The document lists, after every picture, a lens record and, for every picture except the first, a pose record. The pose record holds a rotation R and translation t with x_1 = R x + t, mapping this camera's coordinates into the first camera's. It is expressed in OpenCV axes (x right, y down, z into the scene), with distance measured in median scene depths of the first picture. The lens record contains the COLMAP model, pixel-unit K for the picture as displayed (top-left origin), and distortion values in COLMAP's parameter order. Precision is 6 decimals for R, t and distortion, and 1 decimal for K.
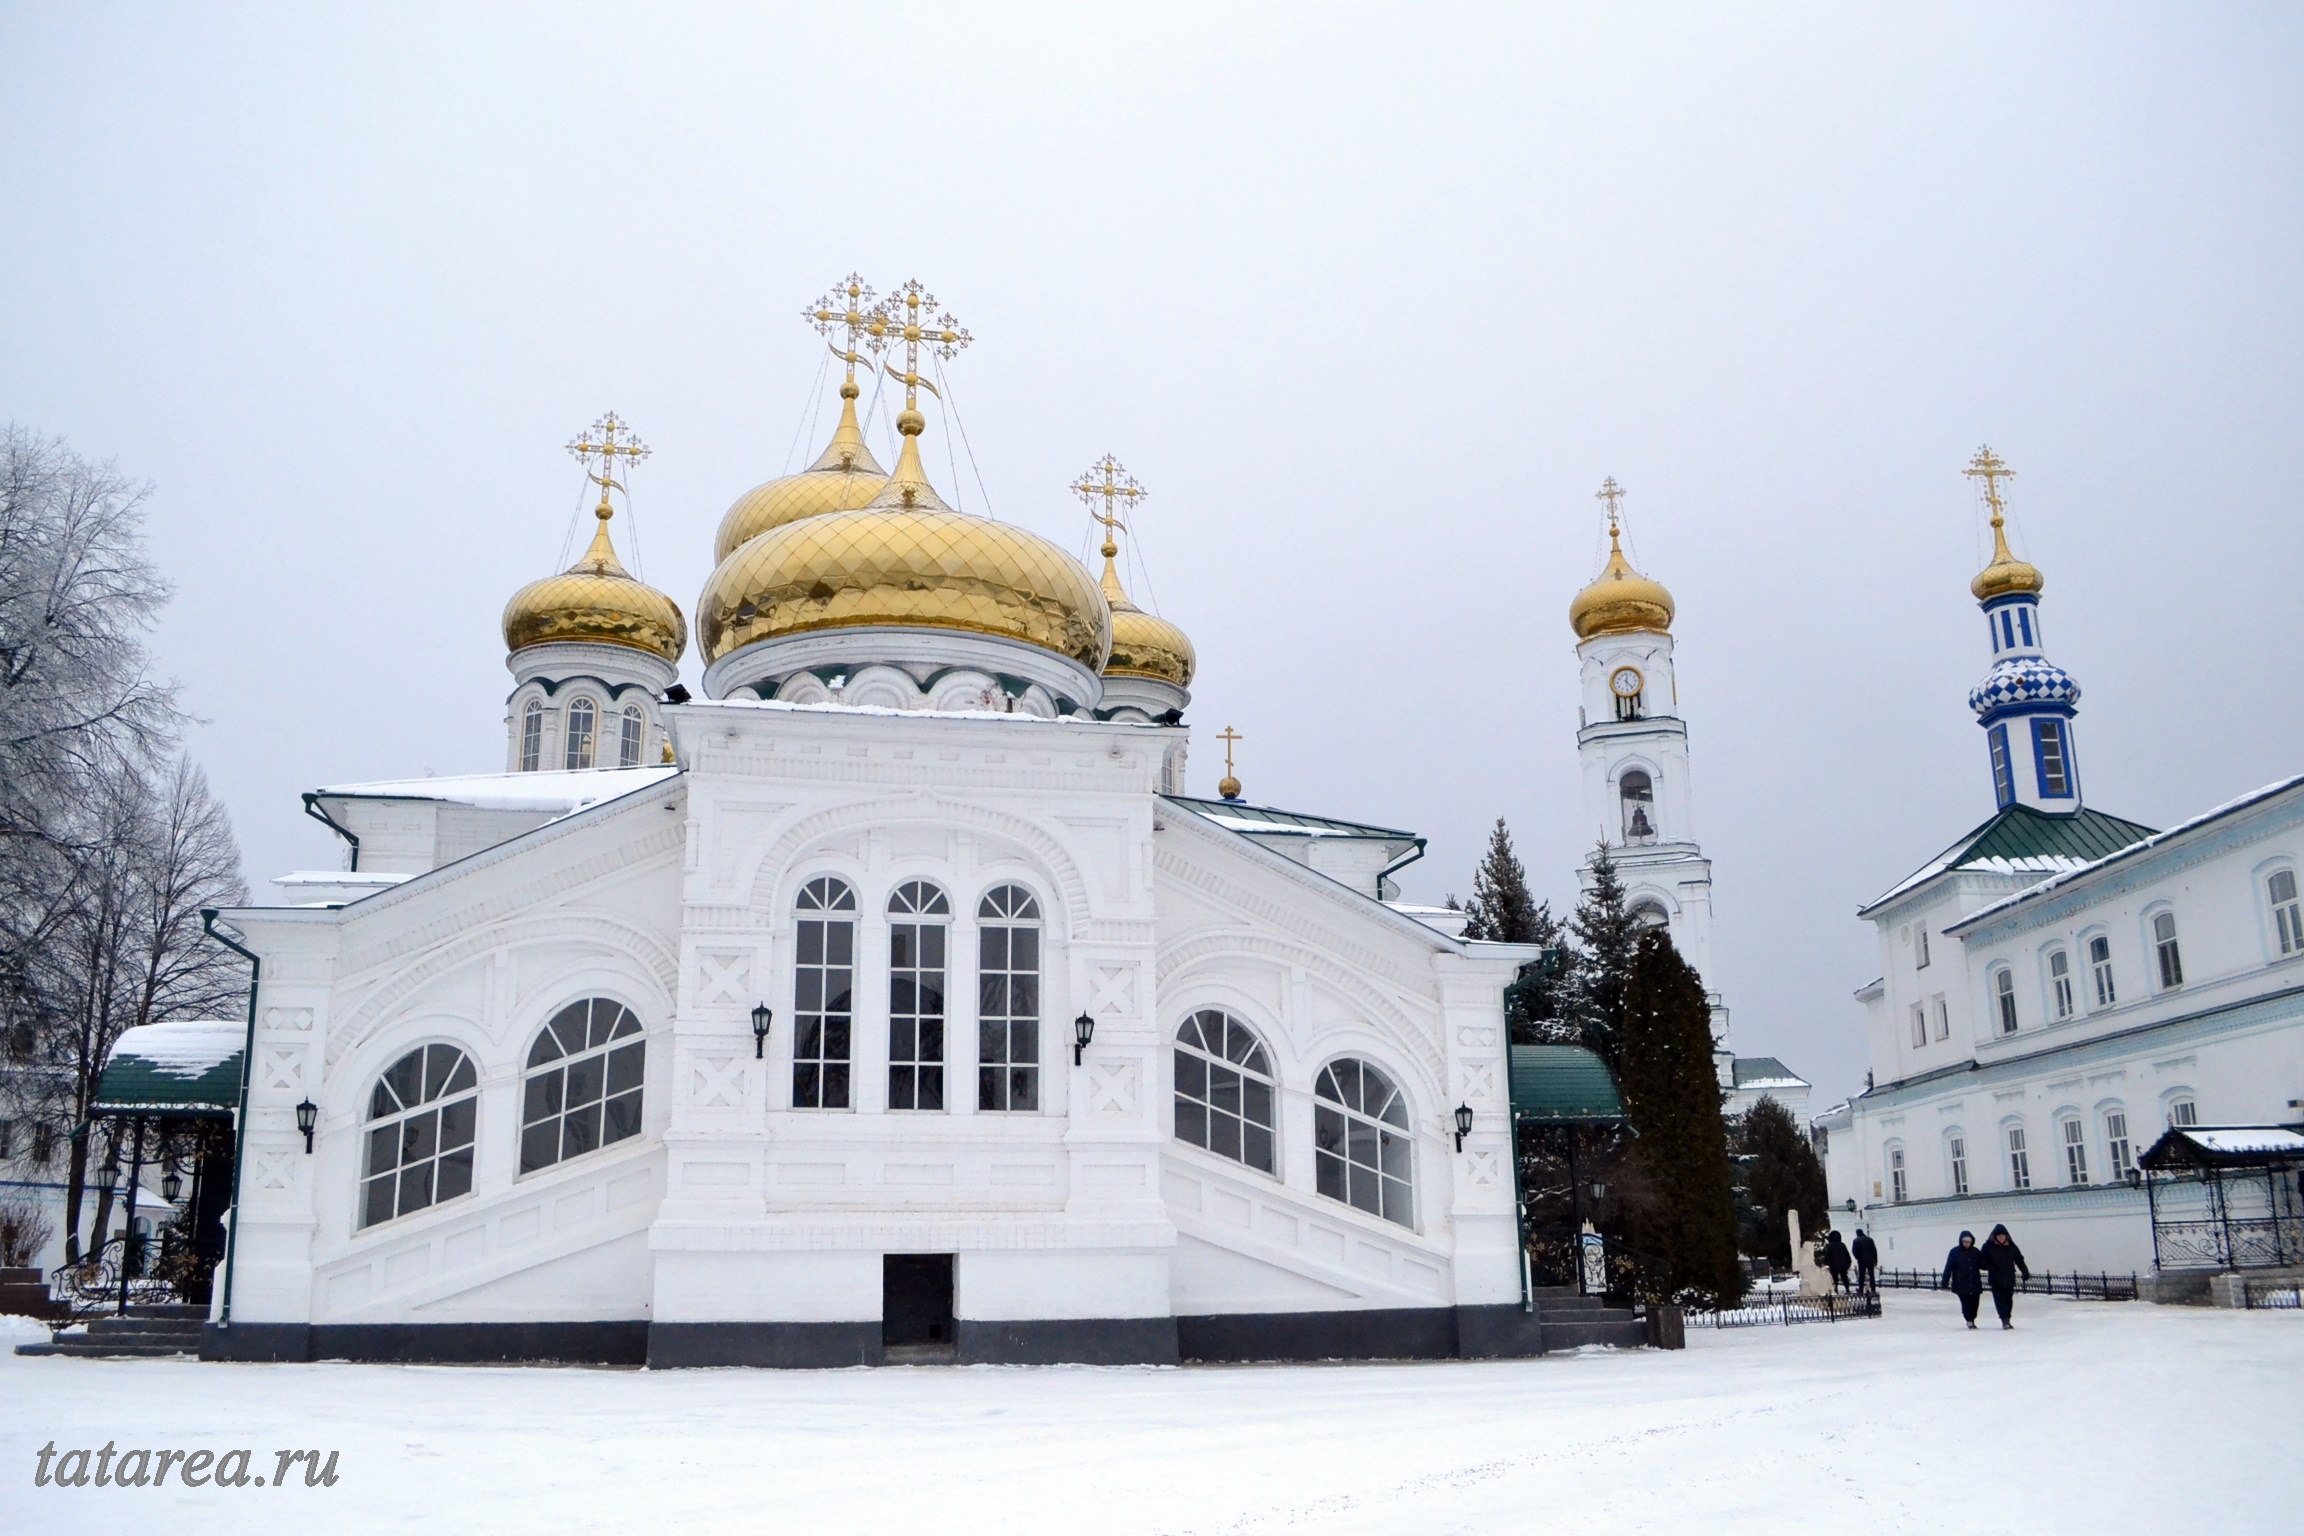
lens RADIAL K [[1872.5, 0, 1152.0], [0, 1872.5, 768.0], [0, 0, 1]] dist [-0.052115, -0.015297]
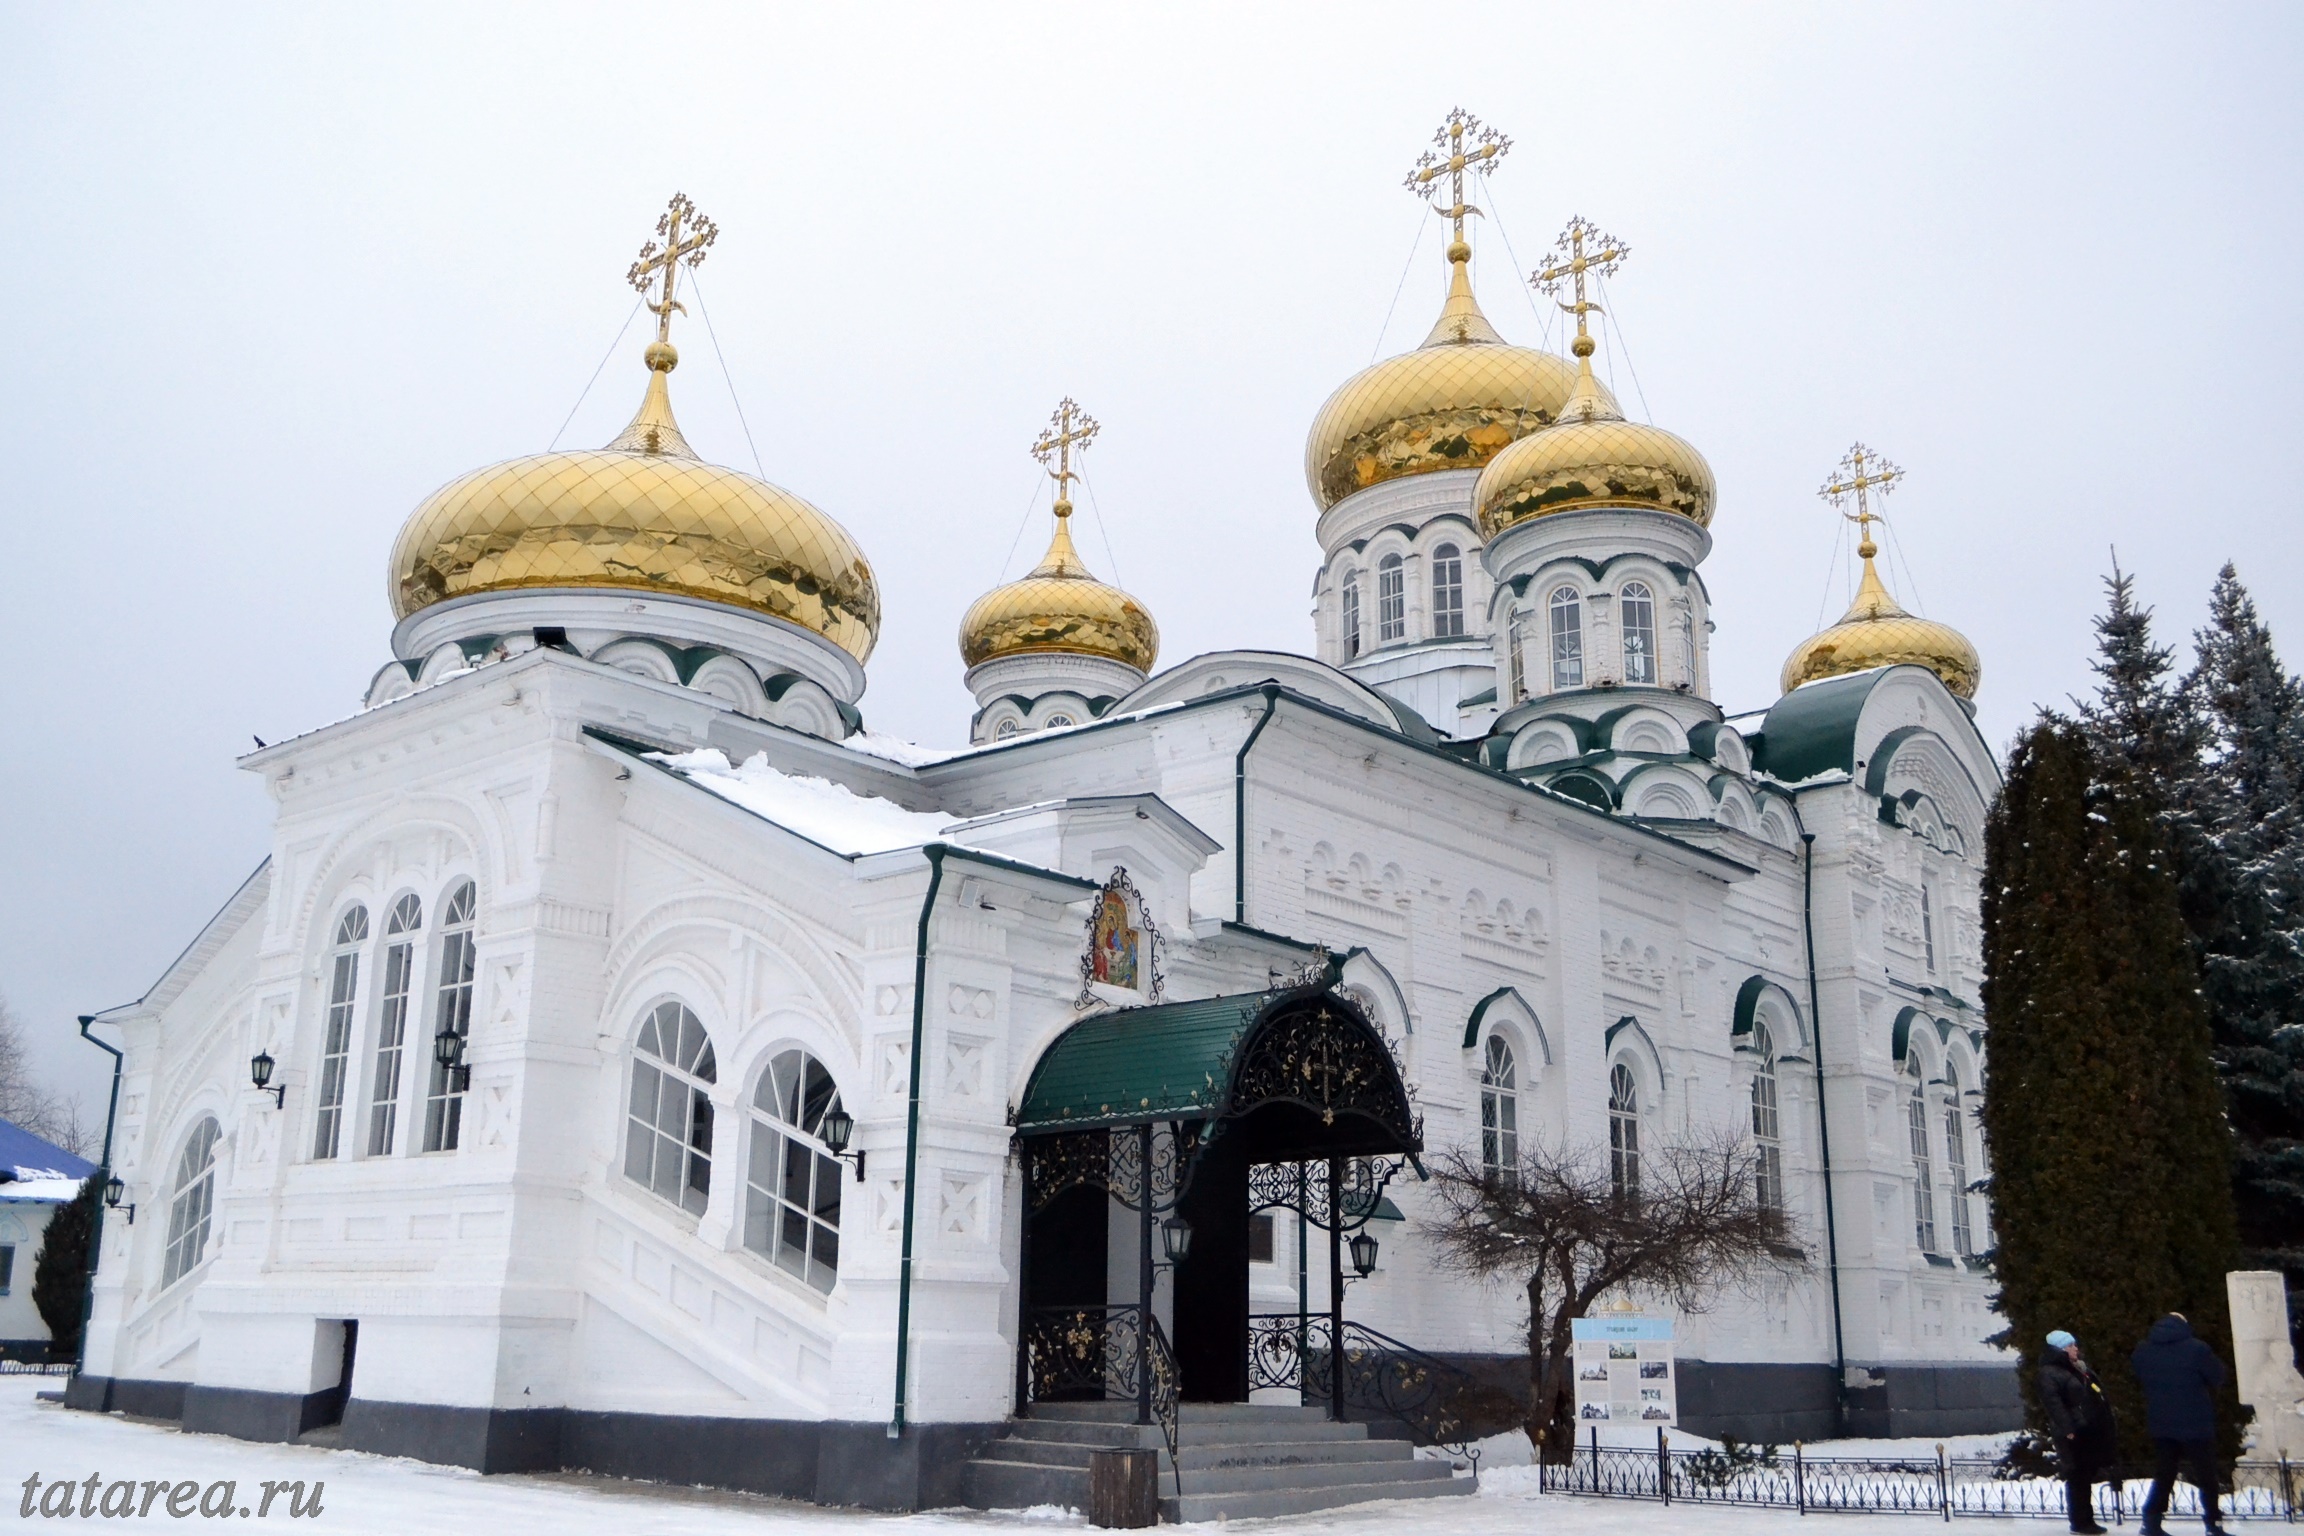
lens RADIAL K [[2104.2, 0, 1152.0], [0, 2104.2, 768.0], [0, 0, 1]] dist [-0.065183, 0.006861]
pose [[0.589356, -0.194848, -0.784024, 0.820551], [0.183694, 0.977379, -0.104817, 0.161674], [0.786712, -0.082246, 0.611817, 0.653131]]
